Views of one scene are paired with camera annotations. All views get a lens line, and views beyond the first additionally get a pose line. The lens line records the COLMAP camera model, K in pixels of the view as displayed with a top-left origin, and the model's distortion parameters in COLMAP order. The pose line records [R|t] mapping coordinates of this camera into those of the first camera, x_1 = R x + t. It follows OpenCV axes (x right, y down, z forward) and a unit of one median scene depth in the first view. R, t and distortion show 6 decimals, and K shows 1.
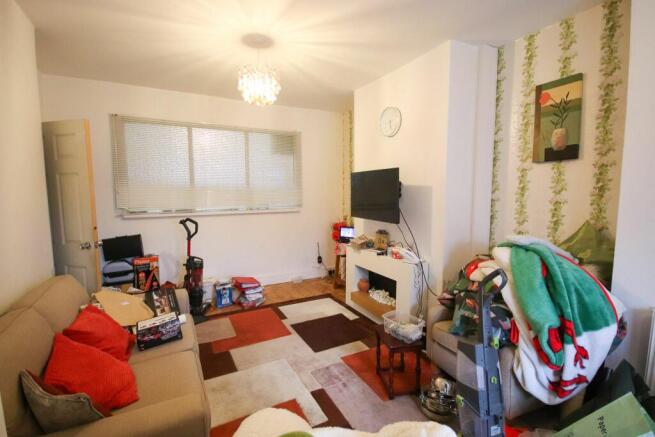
lens RADIAL K [[302.9, 0, 329.7], [0, 302.9, 215.9], [0, 0, 1]] dist [0.001736, 0.000091]
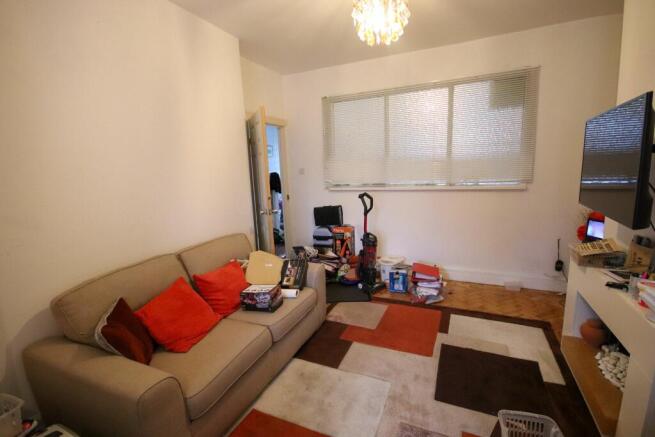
lens RADIAL K [[302.9, 0, 329.7], [0, 302.9, 215.9], [0, 0, 1]] dist [0.001736, 0.000091]
pose [[0.613801, 0.103387, -0.782662, 0.219410], [-0.032972, 0.993880, 0.105430, -0.016606], [0.788772, -0.038907, 0.613453, 0.304720]]
